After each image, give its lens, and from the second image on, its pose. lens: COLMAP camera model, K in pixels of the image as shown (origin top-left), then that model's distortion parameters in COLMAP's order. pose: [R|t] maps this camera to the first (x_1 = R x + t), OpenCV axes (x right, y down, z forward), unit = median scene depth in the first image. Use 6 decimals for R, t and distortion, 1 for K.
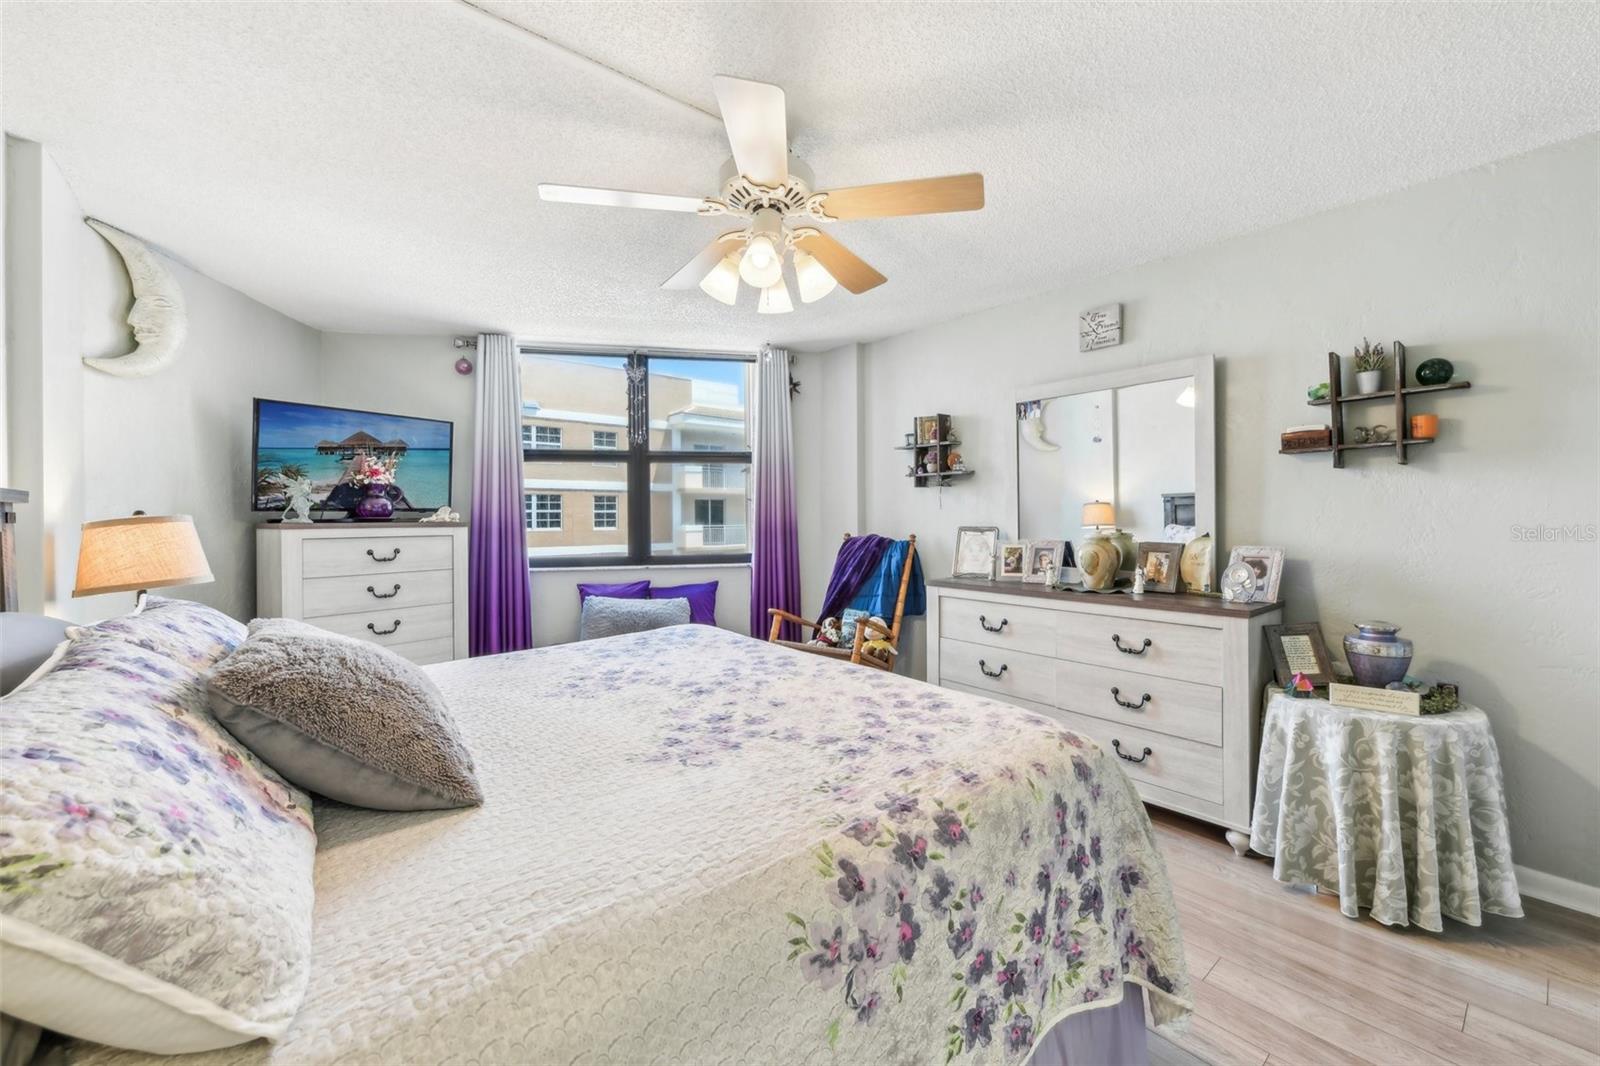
lens RADIAL K [[644.8, 0, 804.7], [0, 644.8, 524.5], [0, 0, 1]] dist [-0.001861, -0.001474]
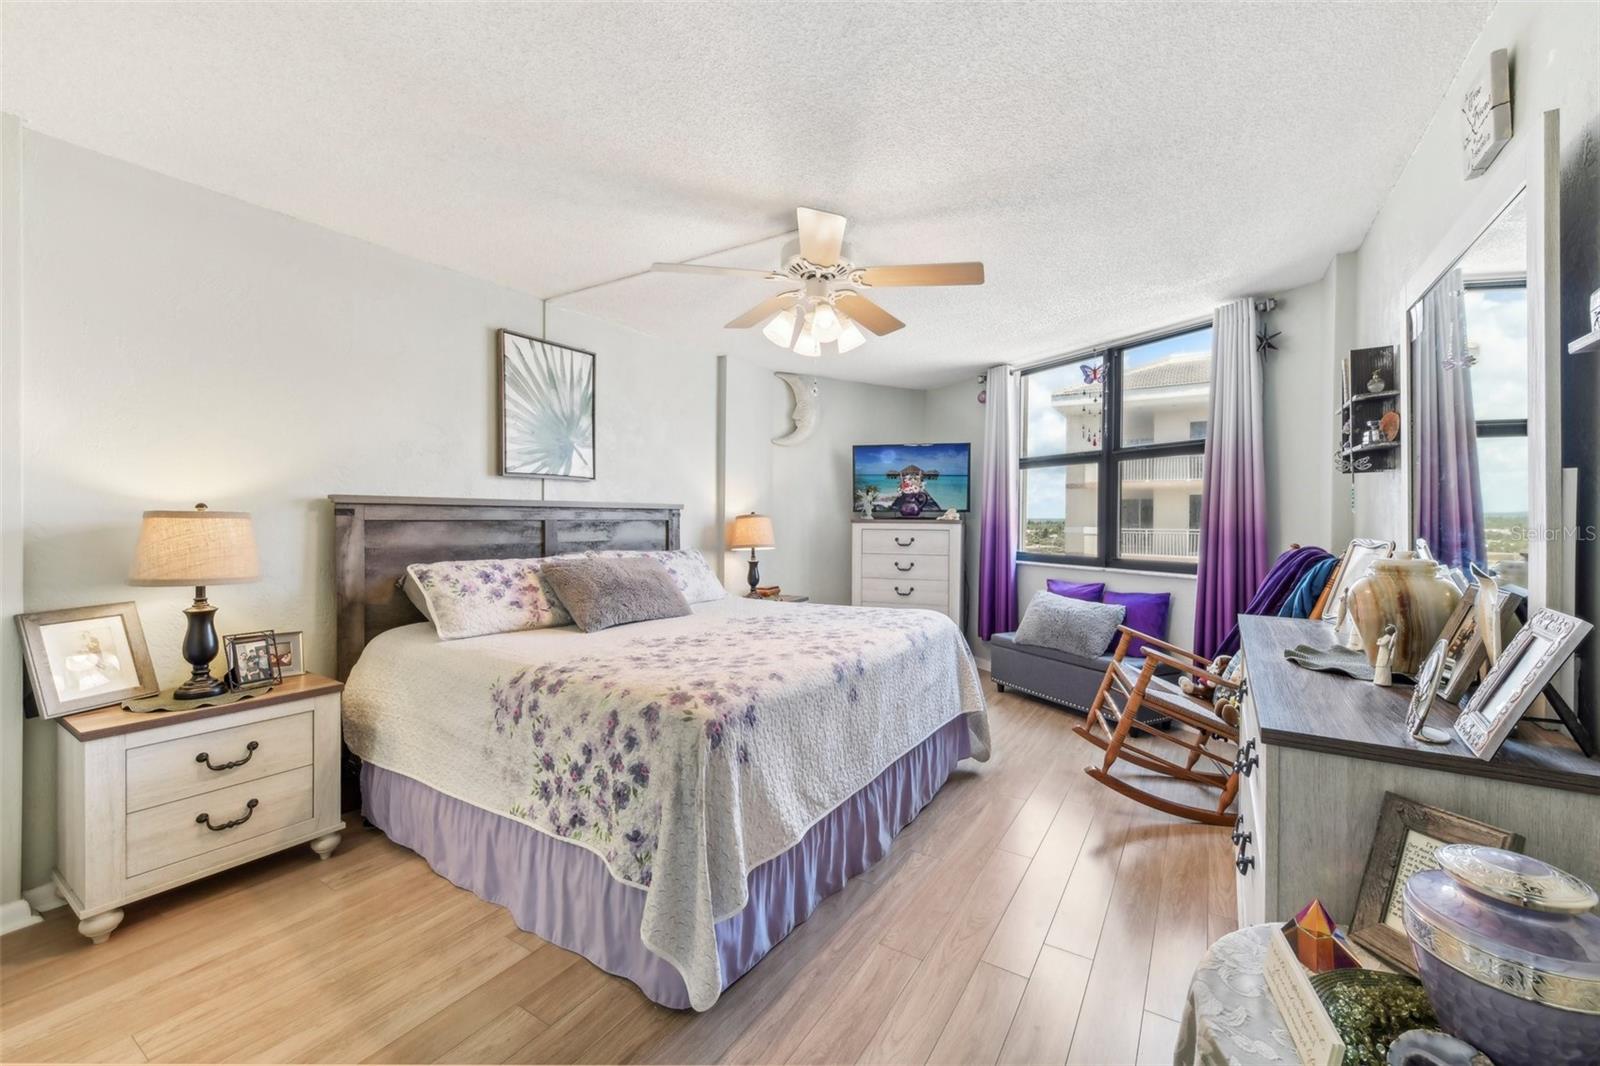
lens RADIAL K [[644.8, 0, 802.1], [0, 644.8, 523.7], [0, 0, 1]] dist [-0.001861, -0.001474]
pose [[0.291340, 0.017397, -0.956461, 0.678267], [-0.016574, 0.999776, 0.013136, -0.009428], [0.956476, 0.012025, 0.291563, 0.349737]]
